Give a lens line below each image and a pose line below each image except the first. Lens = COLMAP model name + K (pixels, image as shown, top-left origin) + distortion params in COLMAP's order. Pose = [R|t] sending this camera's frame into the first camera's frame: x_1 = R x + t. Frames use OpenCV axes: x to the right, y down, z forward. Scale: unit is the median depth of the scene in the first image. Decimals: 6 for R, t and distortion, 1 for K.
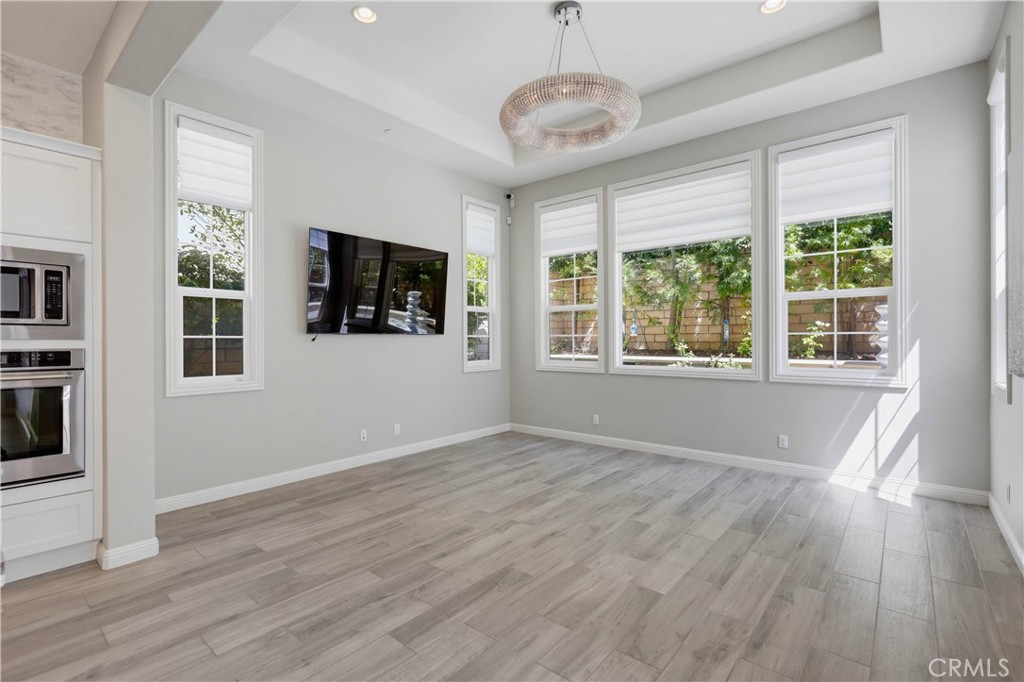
lens RADIAL K [[467.0, 0, 512.0], [0, 467.0, 341.0], [0, 0, 1]] dist [-0.000950, -0.000196]
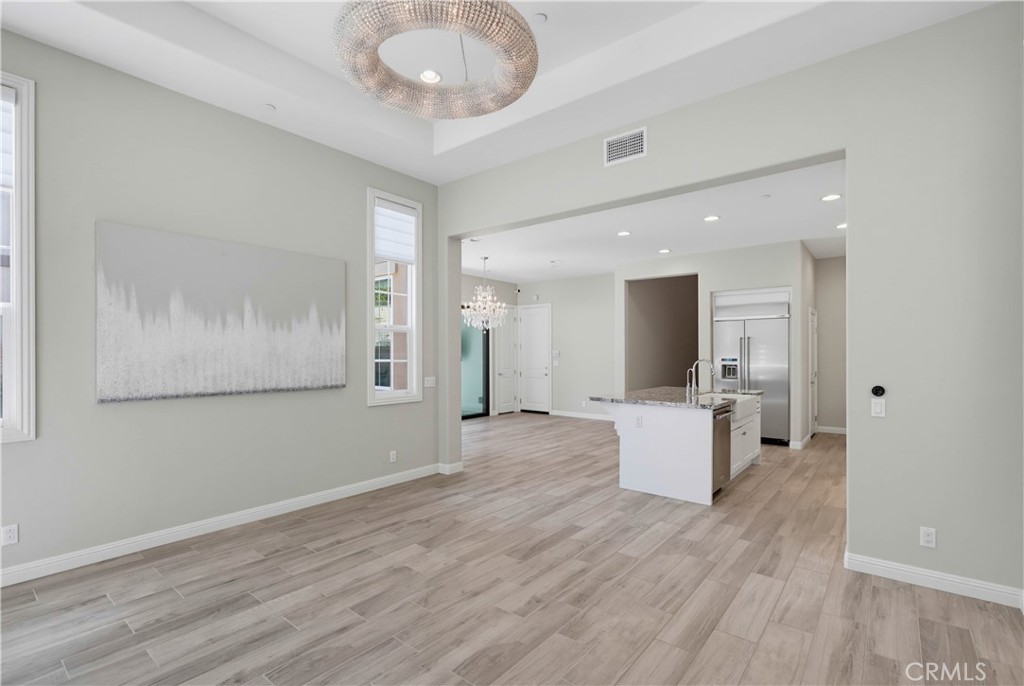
lens RADIAL K [[468.2, 0, 514.0], [0, 468.2, 354.4], [0, 0, 1]] dist [-0.001637, -0.000116]
pose [[-0.999835, 0.005406, -0.017351, 0.031721], [0.005314, 0.999971, 0.005379, -0.053539], [0.017380, 0.005286, -0.999835, 2.148439]]
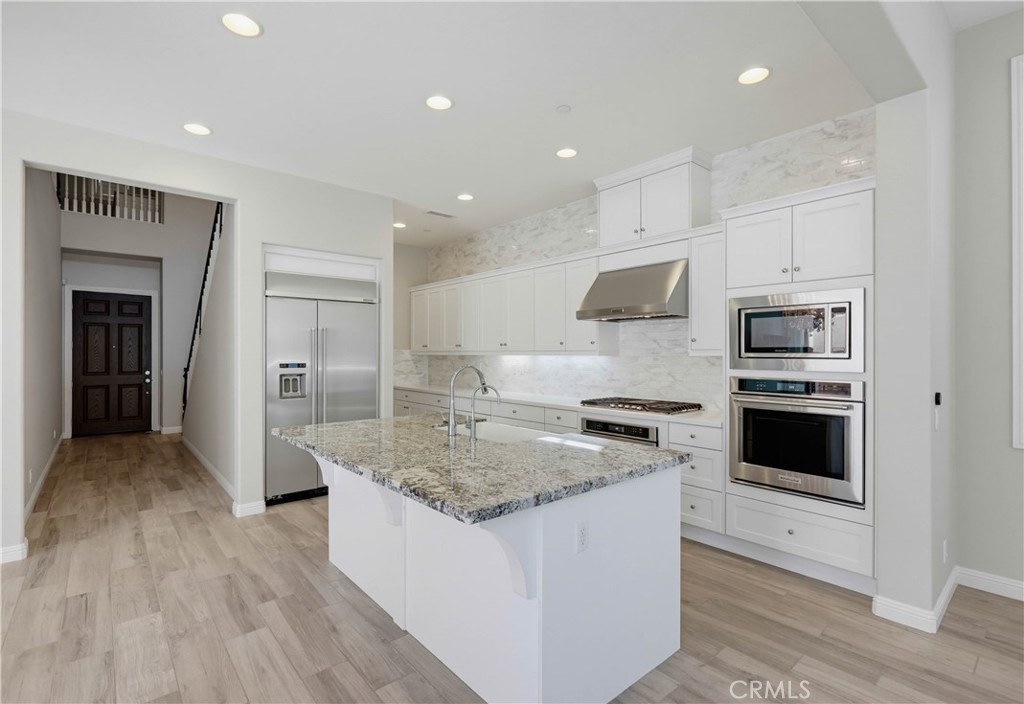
lens RADIAL K [[474.5, 0, 512.5], [0, 474.5, 354.7], [0, 0, 1]] dist [-0.000325, 0.000052]
pose [[-0.169347, 0.005303, -0.985542, 0.205505], [0.000744, 0.999986, 0.005253, -0.046003], [0.985556, 0.000156, -0.169349, 0.415502]]
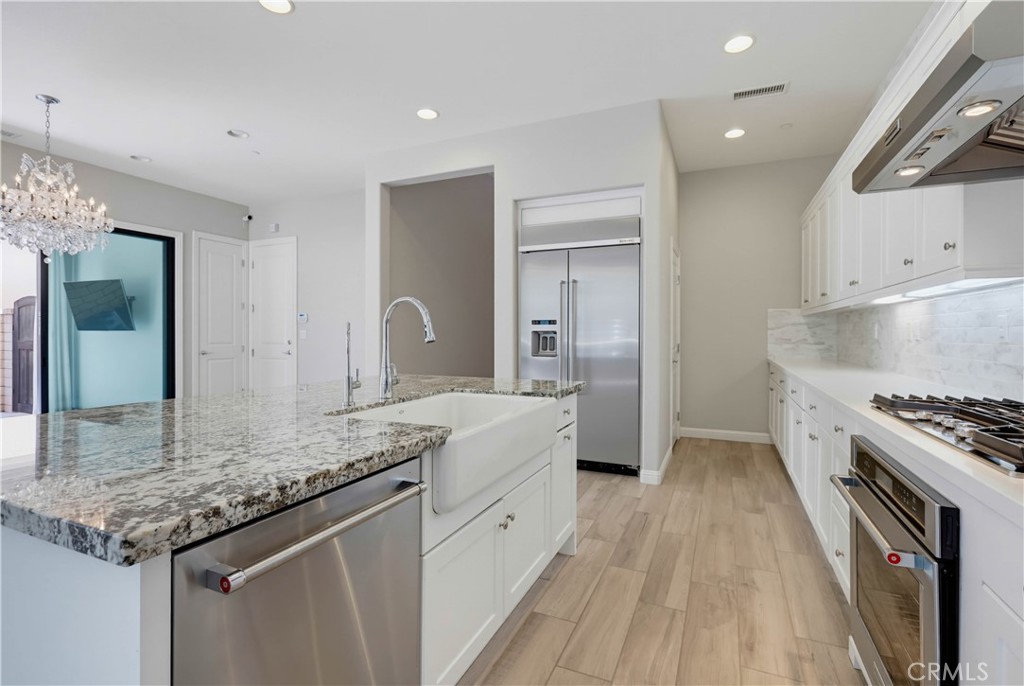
lens RADIAL K [[474.0, 0, 515.8], [0, 474.0, 334.3], [0, 0, 1]] dist [0.012959, 0.000054]
pose [[-0.961365, 0.000667, -0.275276, -0.776763], [-0.000239, 0.999995, 0.003255, 0.035704], [0.275277, 0.003195, -0.961360, 0.869314]]
